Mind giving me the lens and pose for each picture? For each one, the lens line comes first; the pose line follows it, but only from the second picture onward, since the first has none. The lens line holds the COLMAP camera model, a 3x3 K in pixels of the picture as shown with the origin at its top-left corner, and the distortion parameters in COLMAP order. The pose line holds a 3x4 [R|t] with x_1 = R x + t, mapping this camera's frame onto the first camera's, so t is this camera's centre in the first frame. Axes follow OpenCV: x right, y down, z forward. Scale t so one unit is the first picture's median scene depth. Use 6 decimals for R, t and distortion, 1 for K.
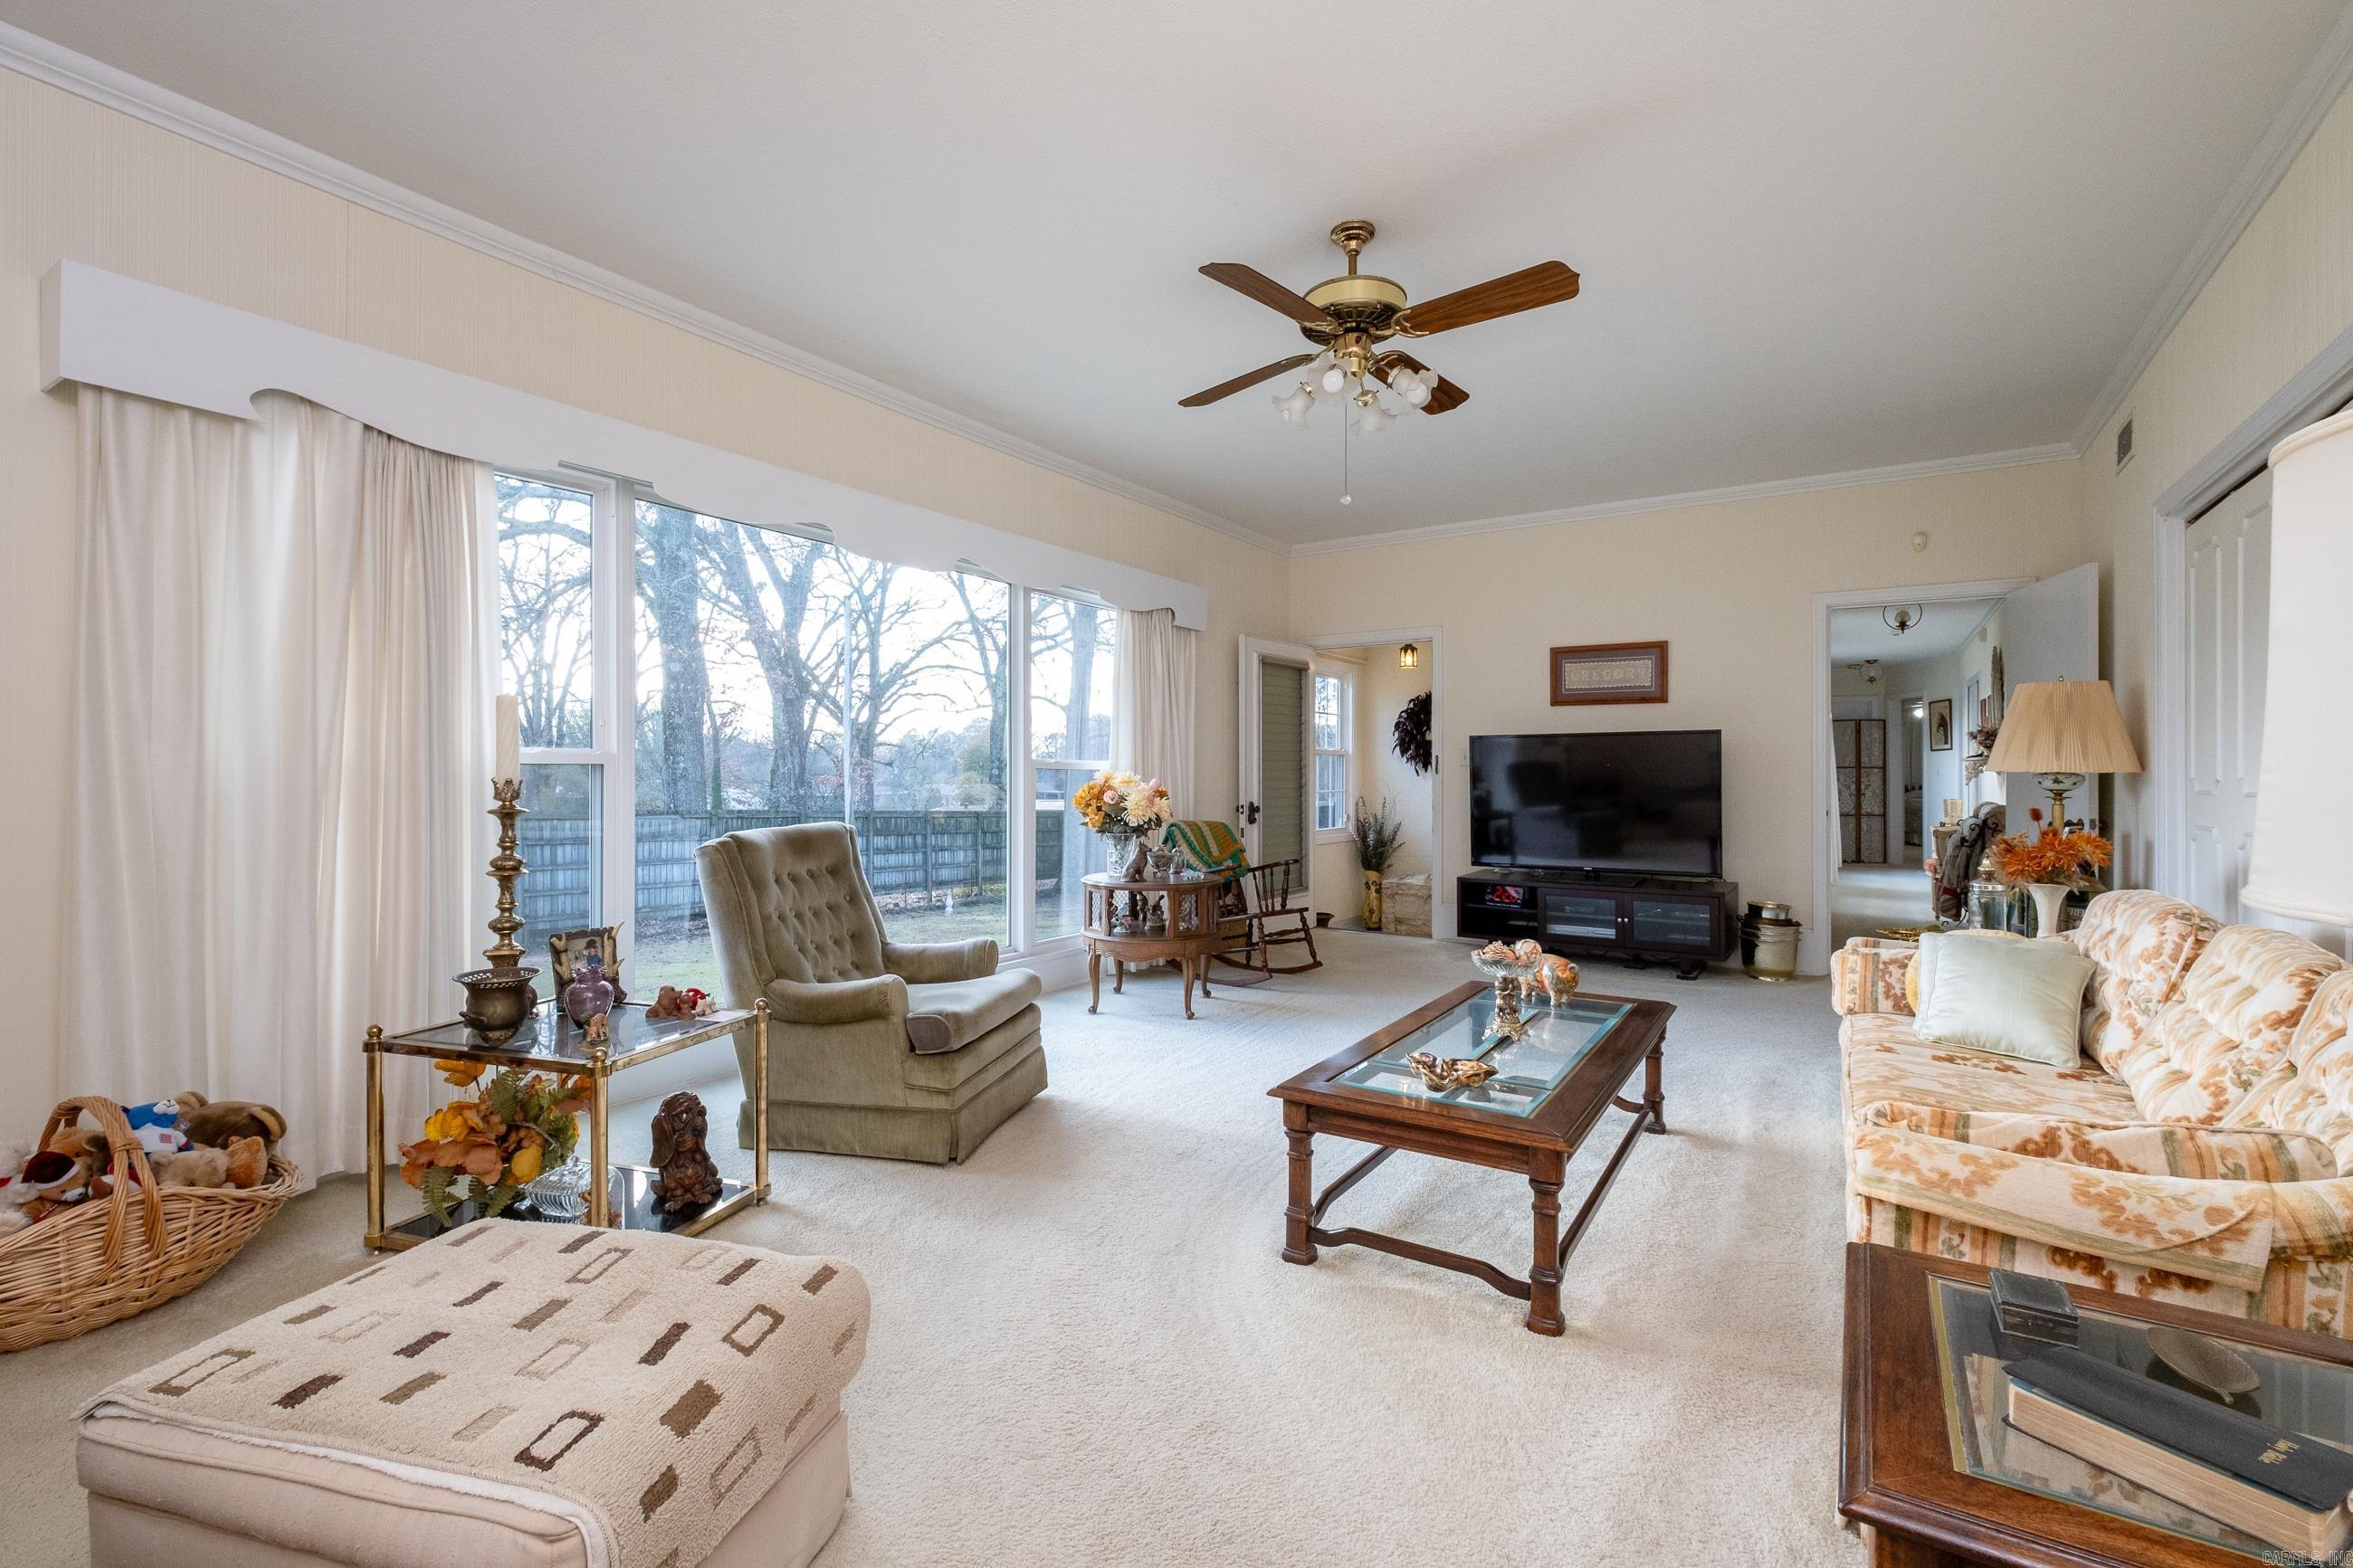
lens RADIAL K [[1037.7, 0, 1182.8], [0, 1037.7, 771.8], [0, 0, 1]] dist [-0.002496, -0.000262]
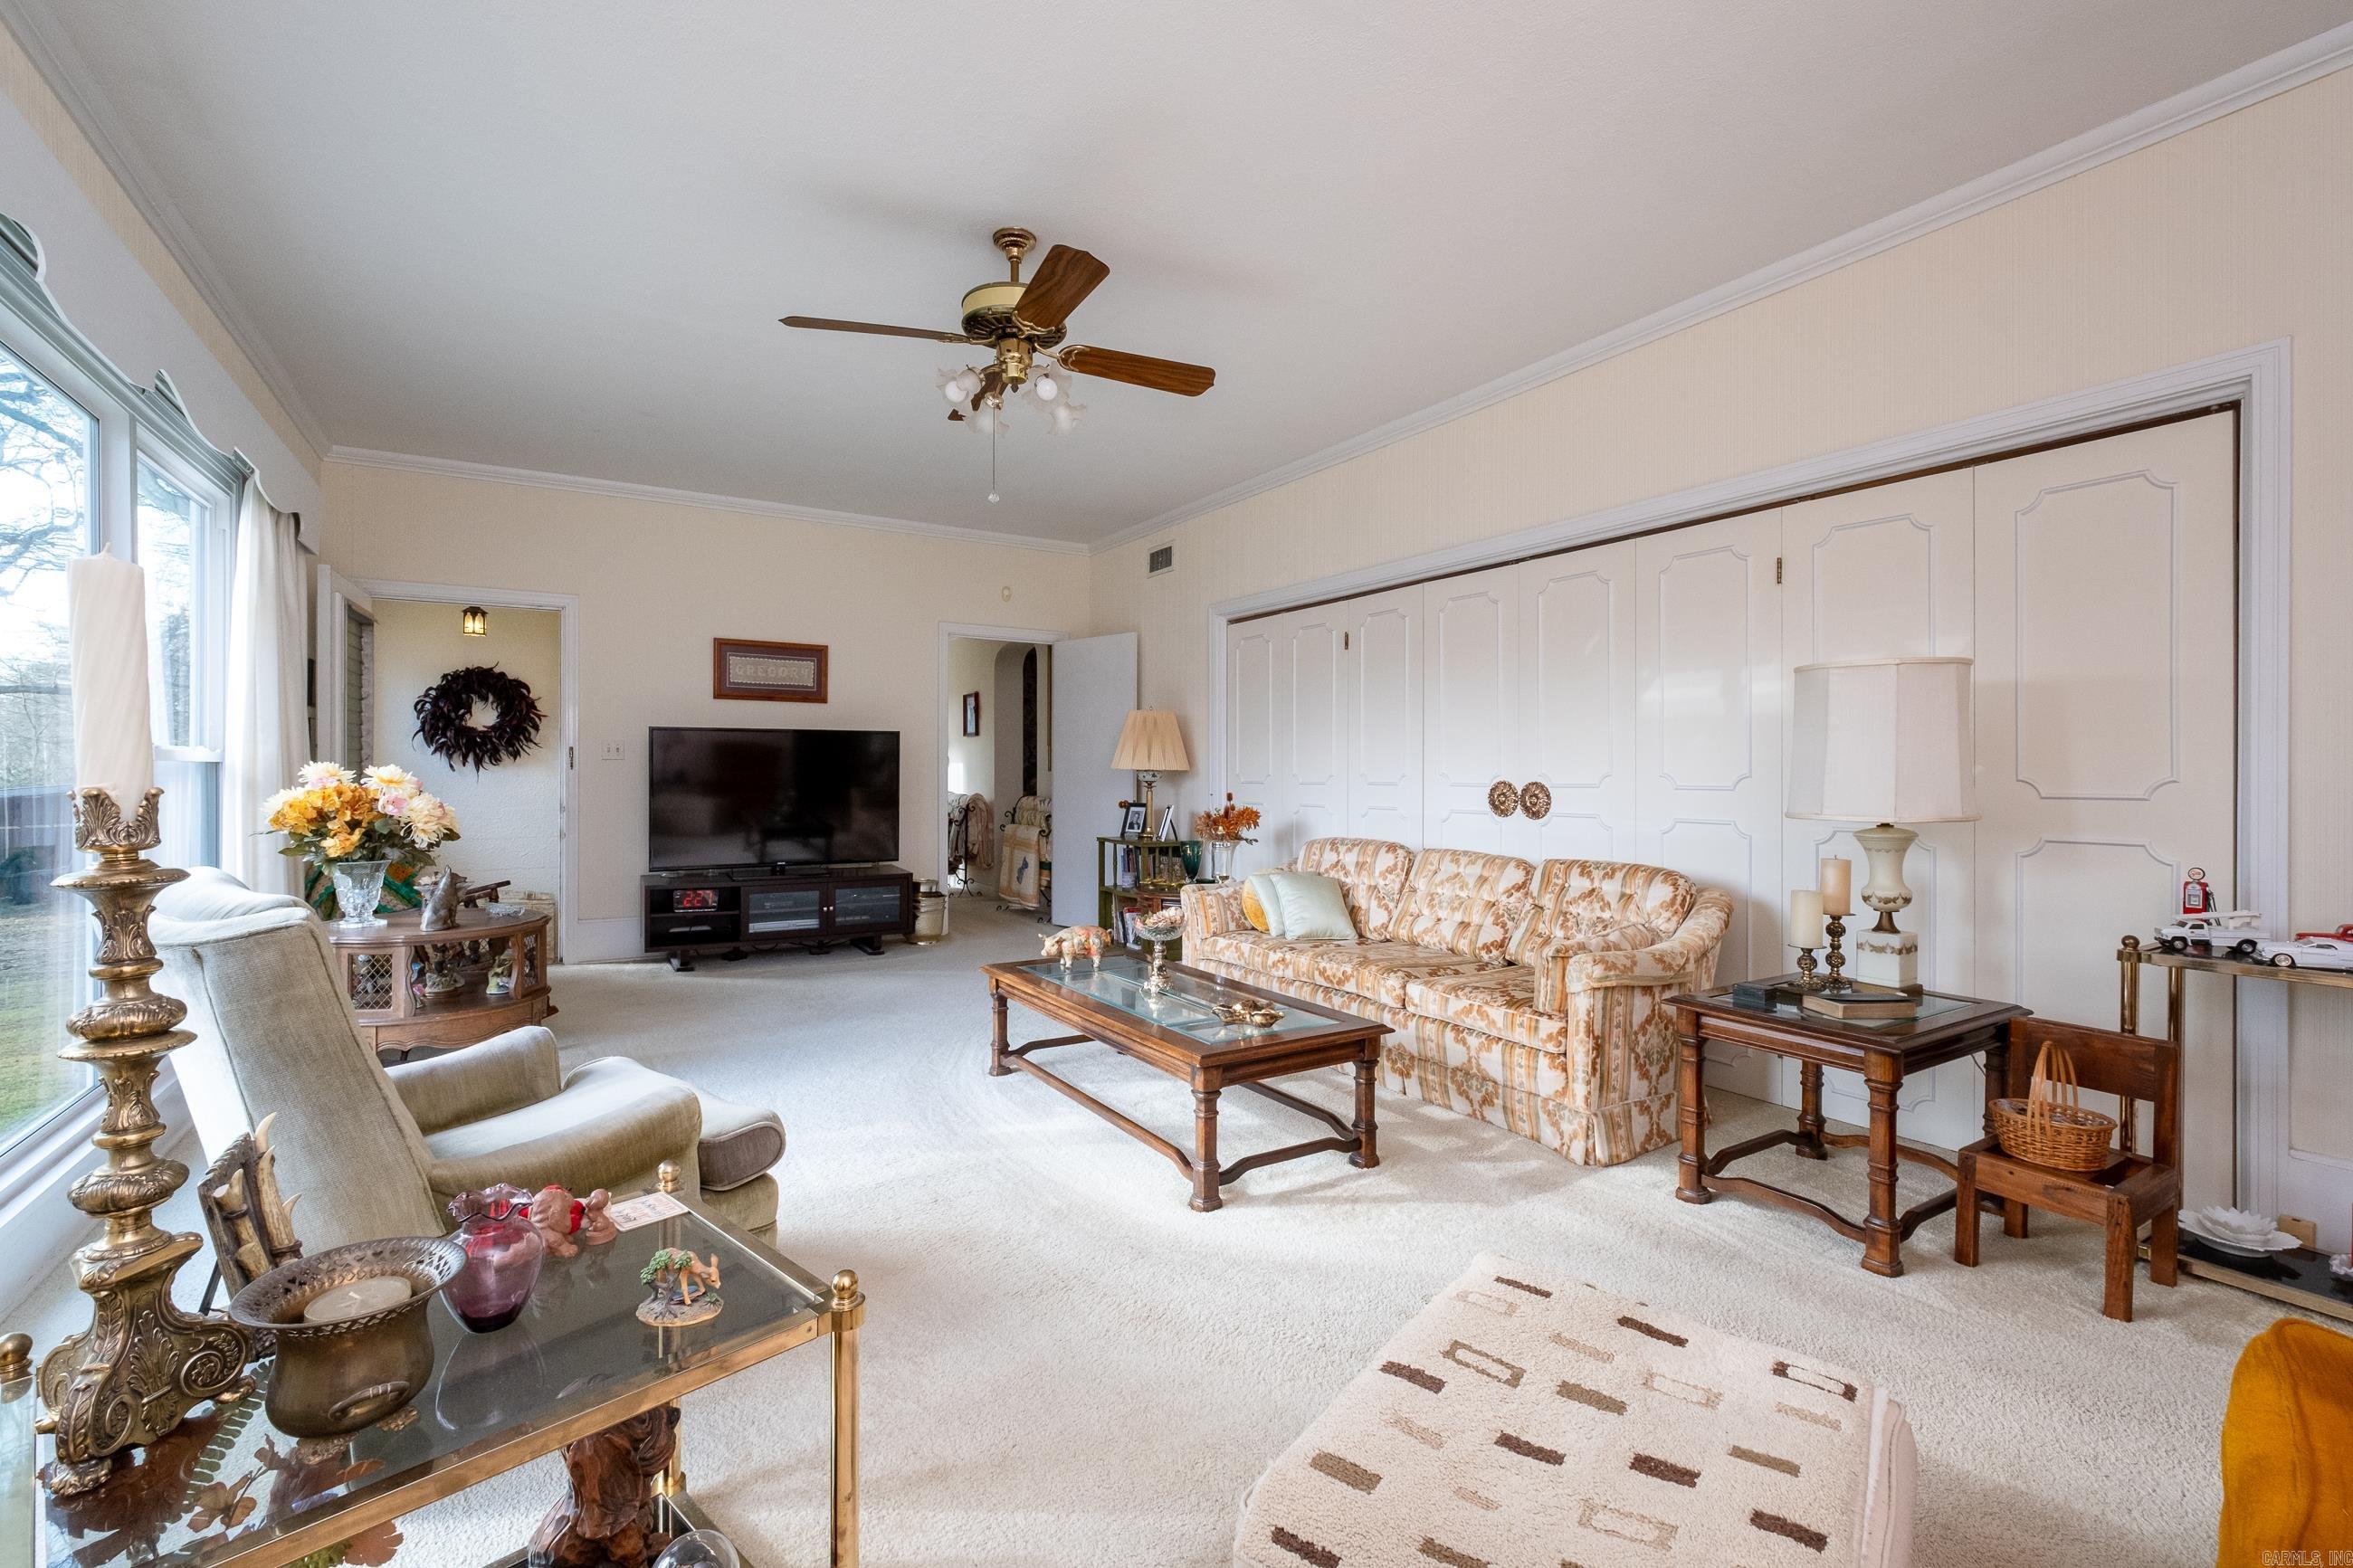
lens RADIAL K [[1037.7, 0, 1182.8], [0, 1037.7, 771.8], [0, 0, 1]] dist [-0.002496, -0.000262]
pose [[0.421508, -0.000542, 0.906824, -0.386441], [-0.005258, 0.999982, 0.003041, -0.001235], [-0.906809, -0.006050, 0.421498, 0.235386]]
